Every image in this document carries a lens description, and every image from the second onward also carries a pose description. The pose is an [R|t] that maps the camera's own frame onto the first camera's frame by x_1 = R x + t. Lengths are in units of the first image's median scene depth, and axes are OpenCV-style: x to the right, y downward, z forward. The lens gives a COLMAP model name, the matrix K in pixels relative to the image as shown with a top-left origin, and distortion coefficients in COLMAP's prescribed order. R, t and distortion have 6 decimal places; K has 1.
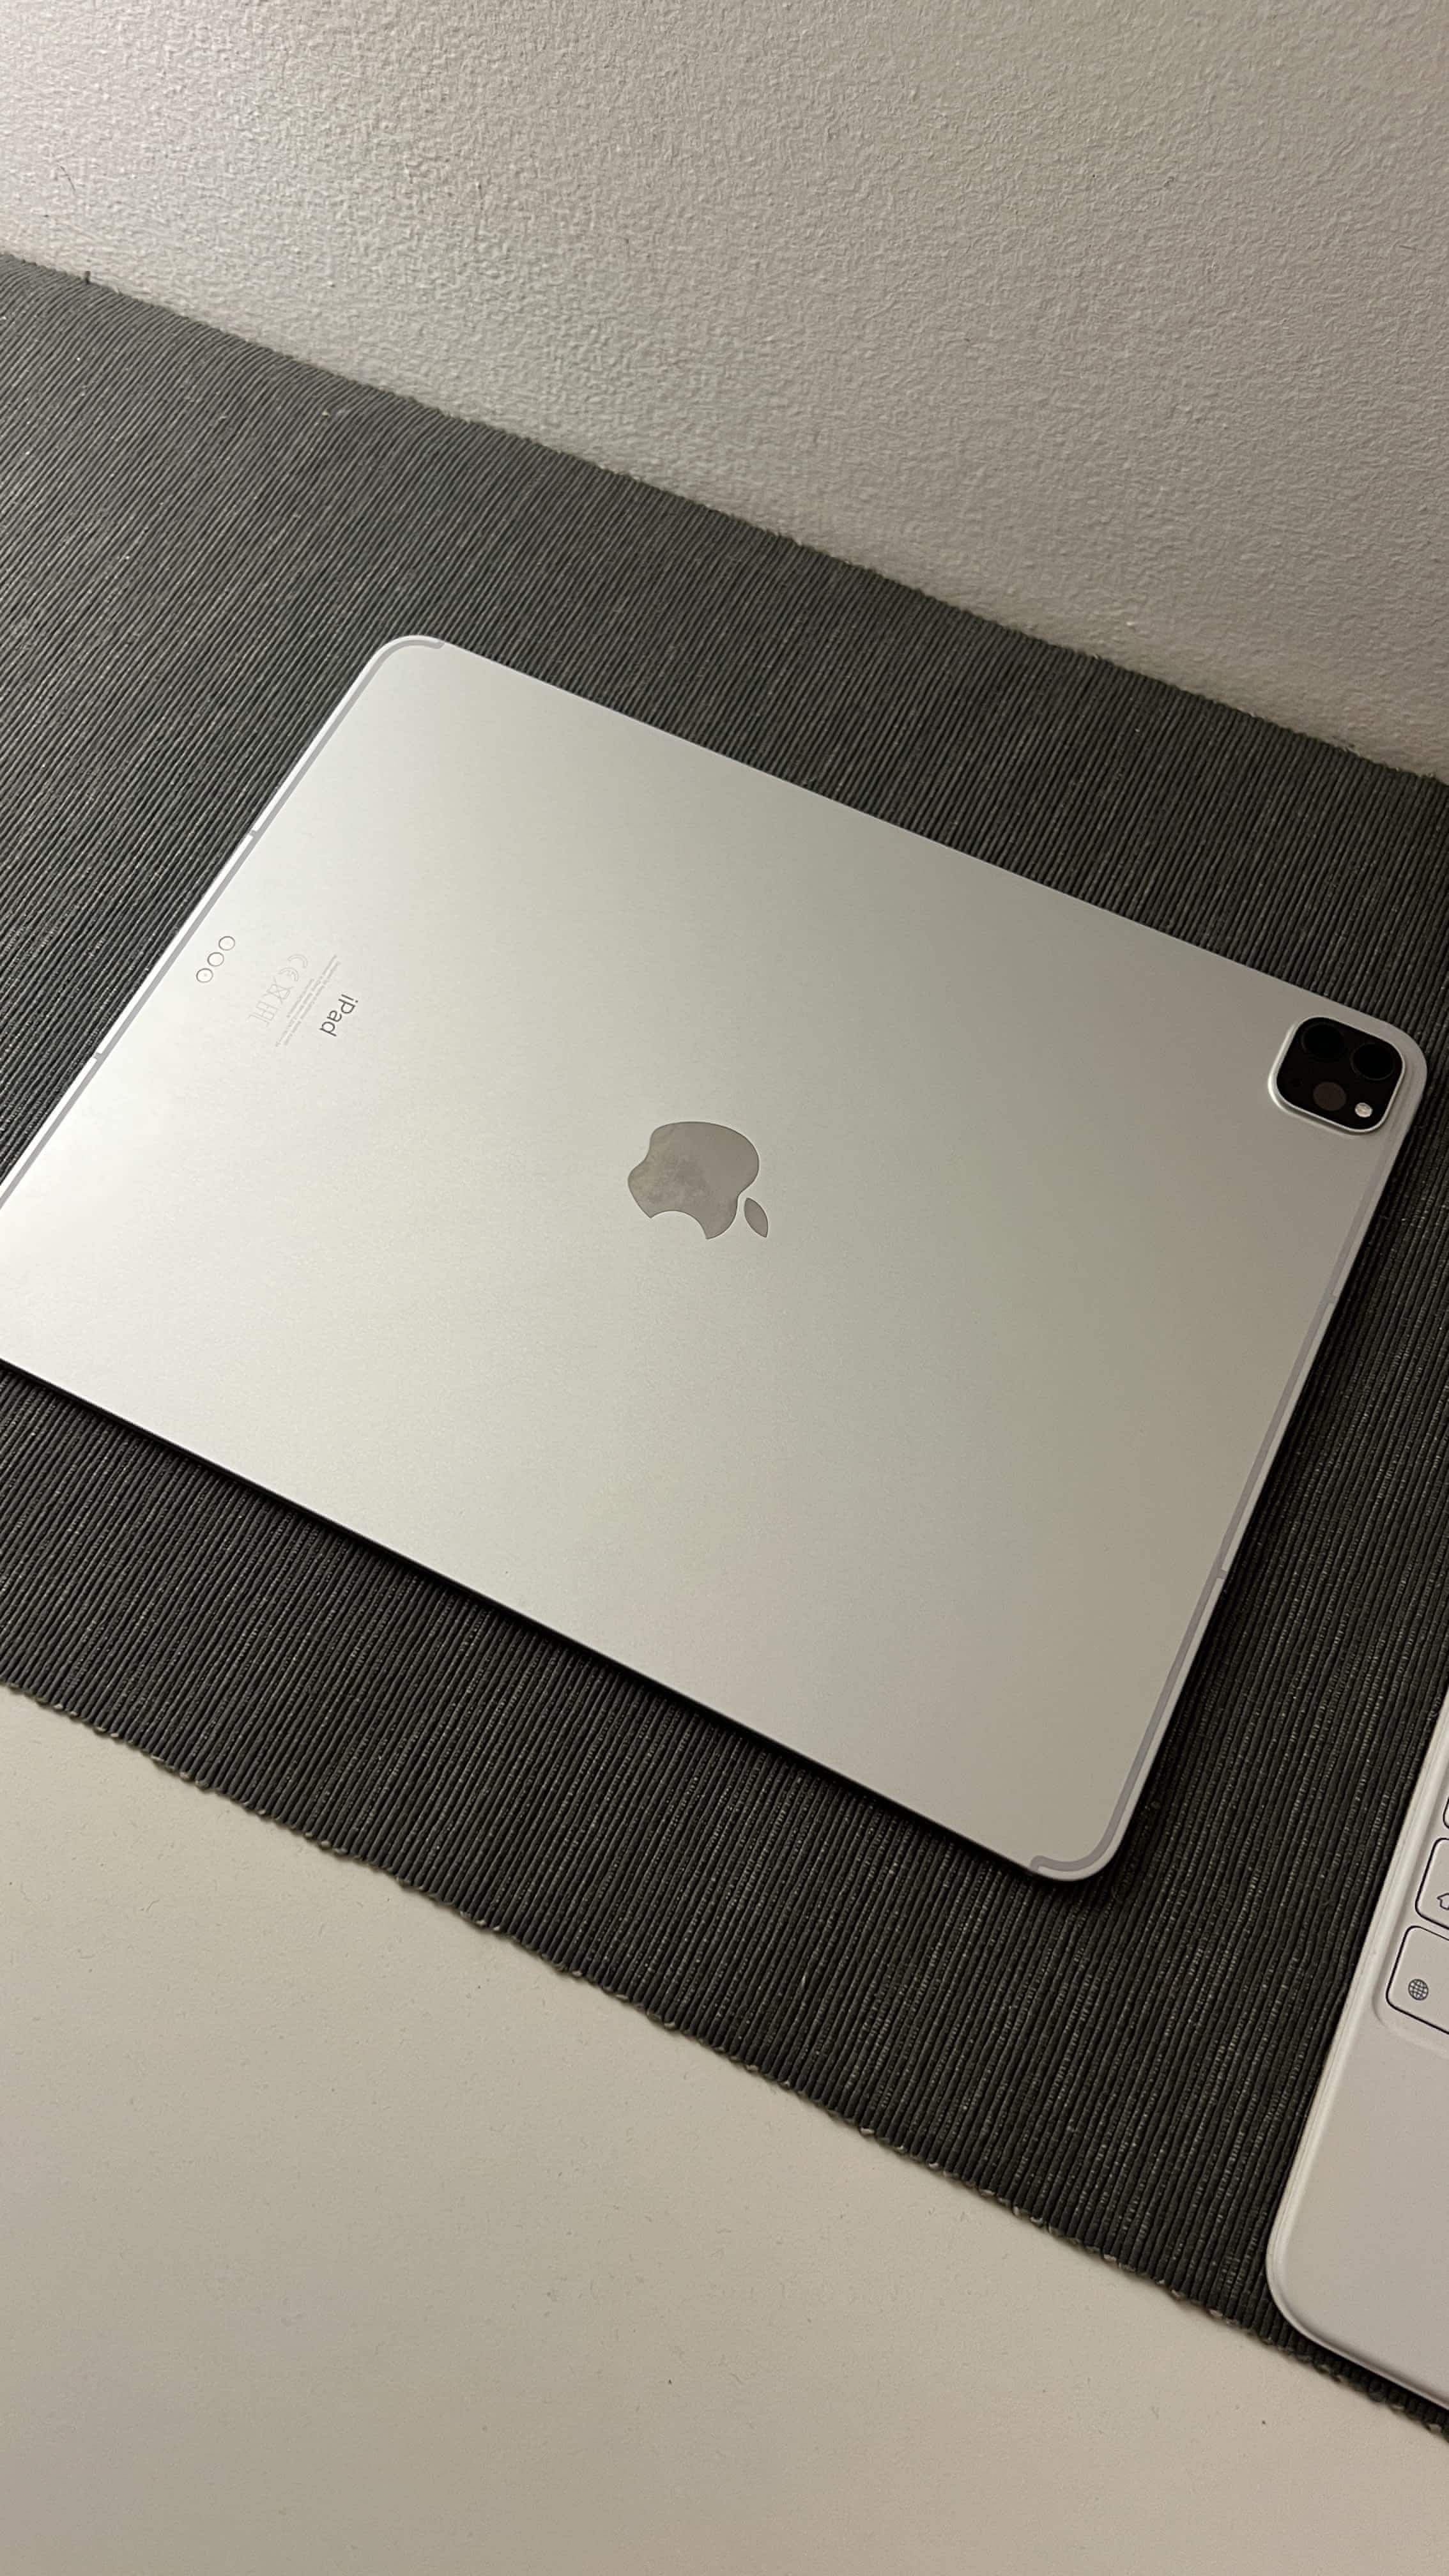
lens RADIAL K [[2117.5, 0, 724.5], [0, 2117.5, 1288.0], [0, 0, 1]] dist [0.003039, -0.003448]
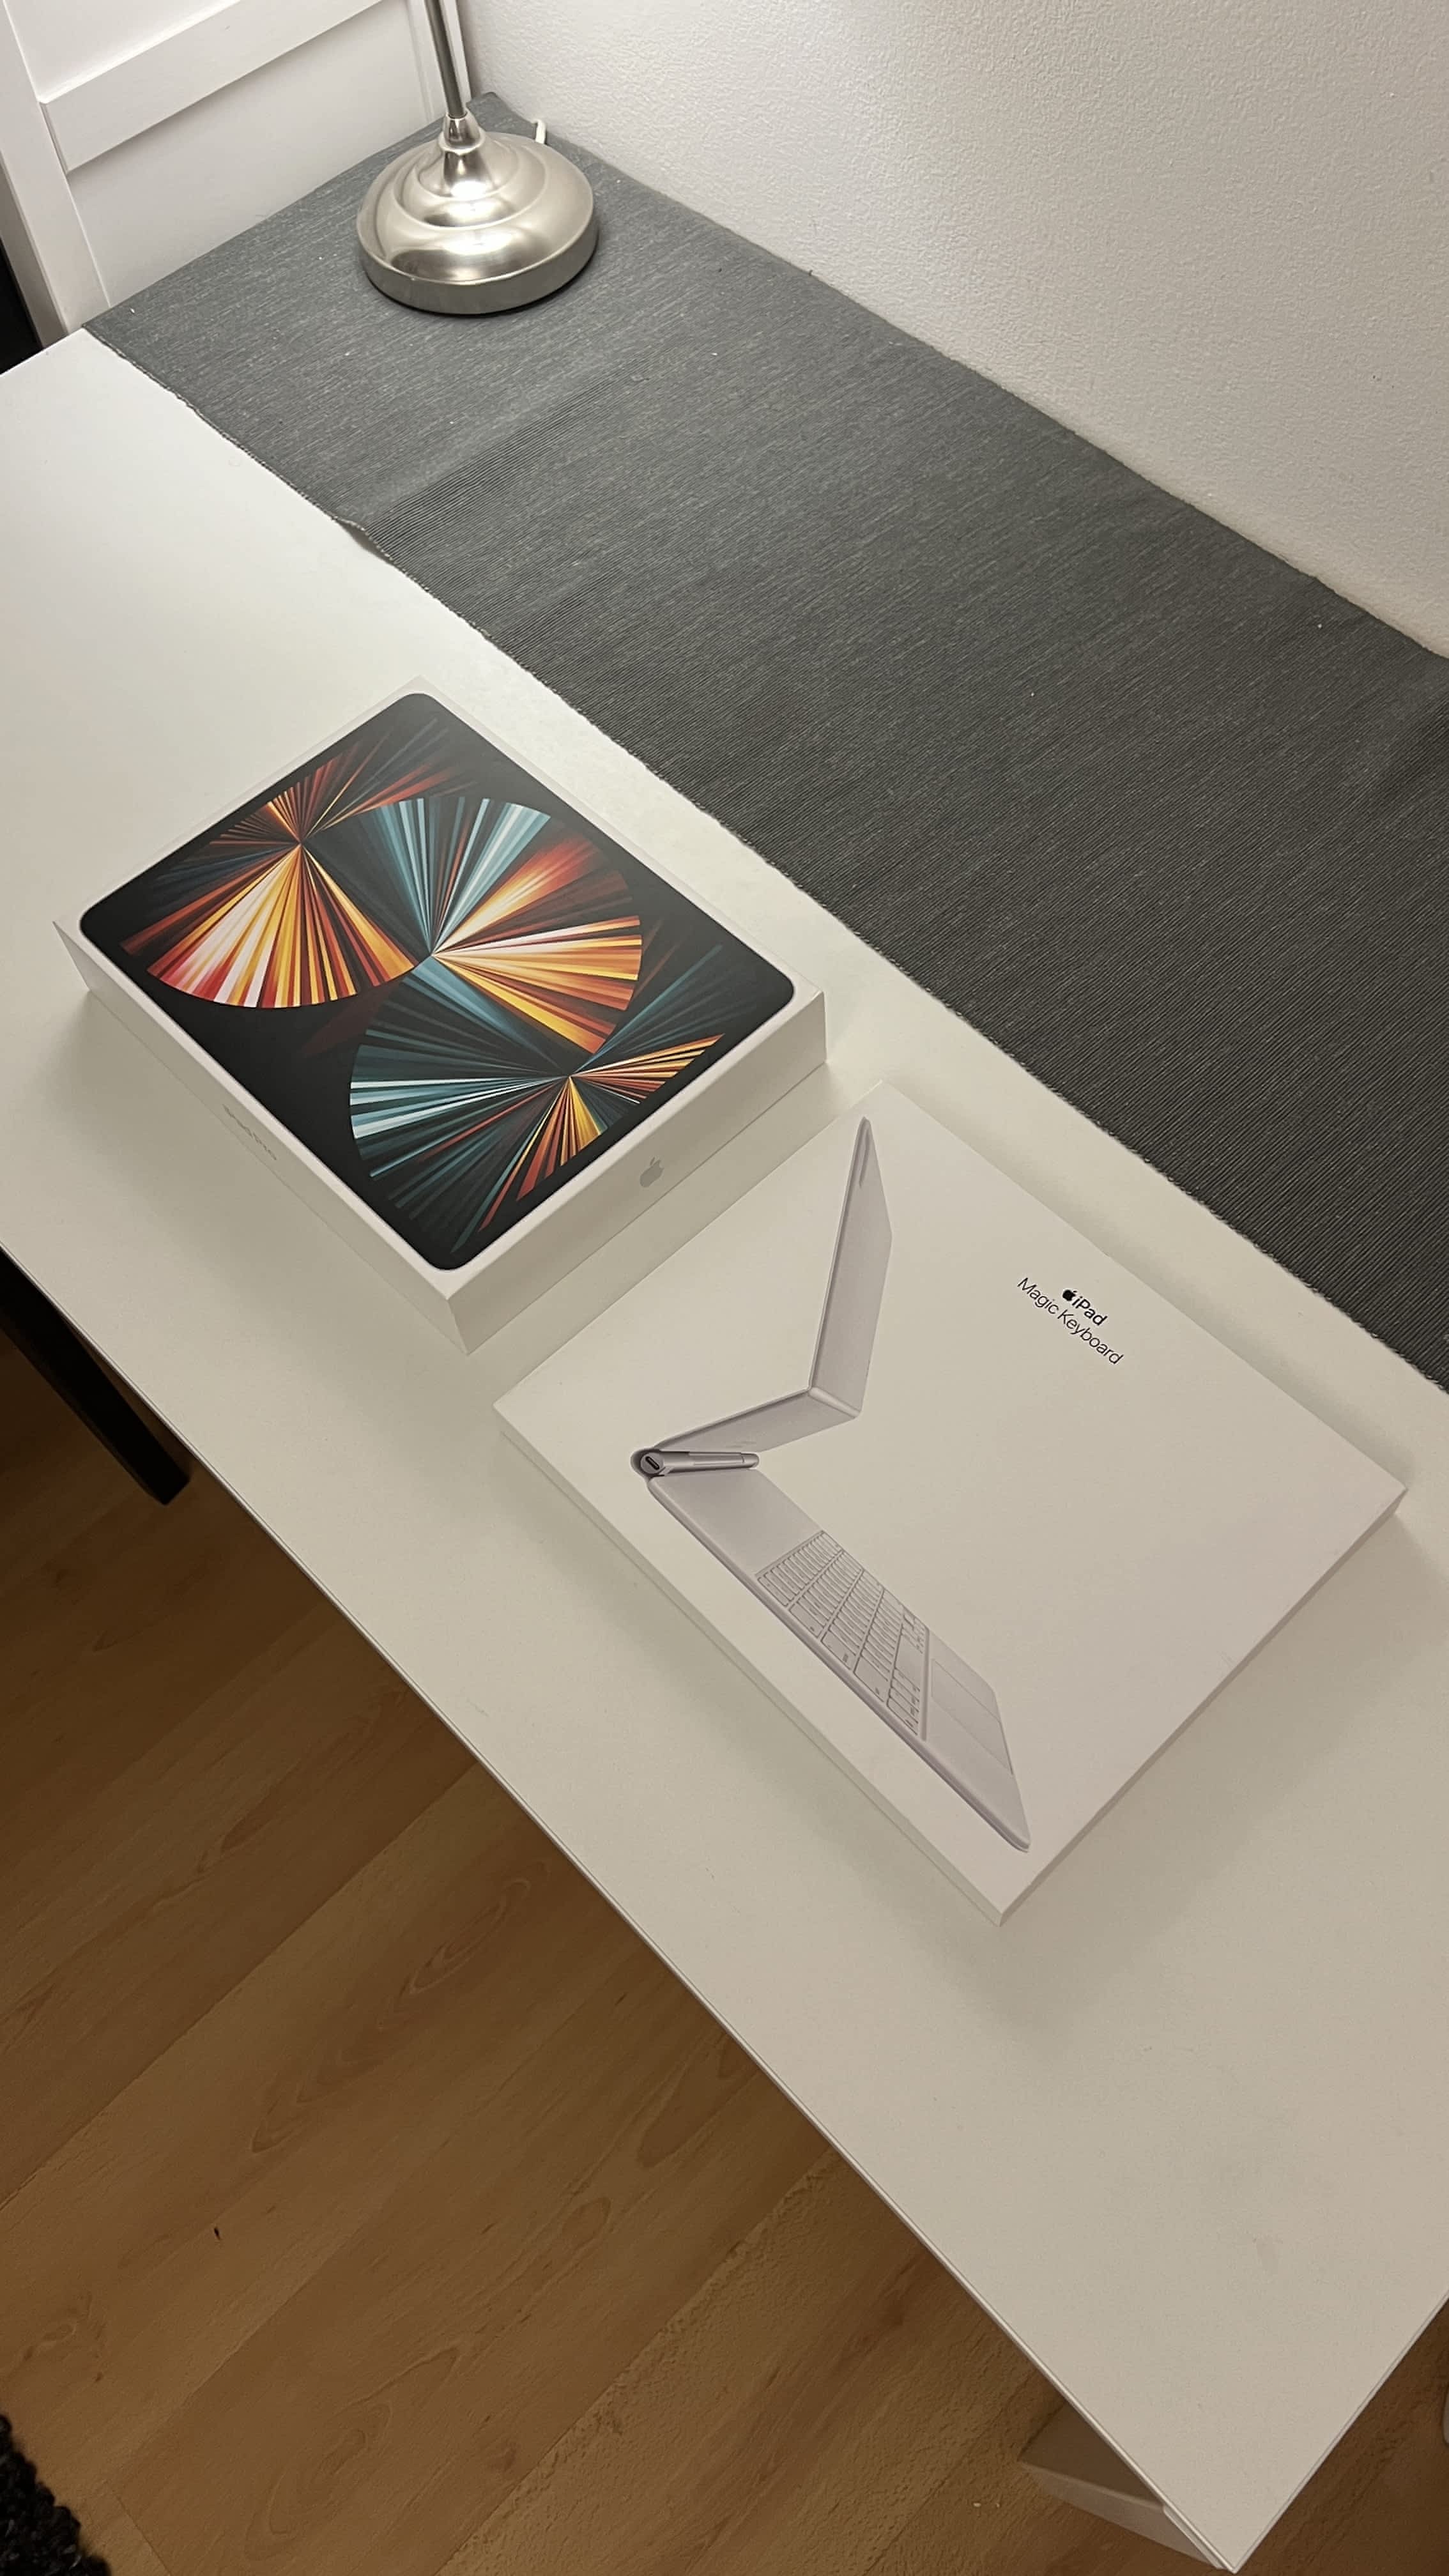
lens RADIAL K [[2117.5, 0, 724.5], [0, 2117.5, 1288.0], [0, 0, 1]] dist [0.003039, -0.003448]
pose [[0.928389, 0.291228, -0.230827, 0.480082], [-0.314934, 0.946323, -0.072720, 0.789334], [0.197259, 0.140208, 0.970273, -1.113581]]
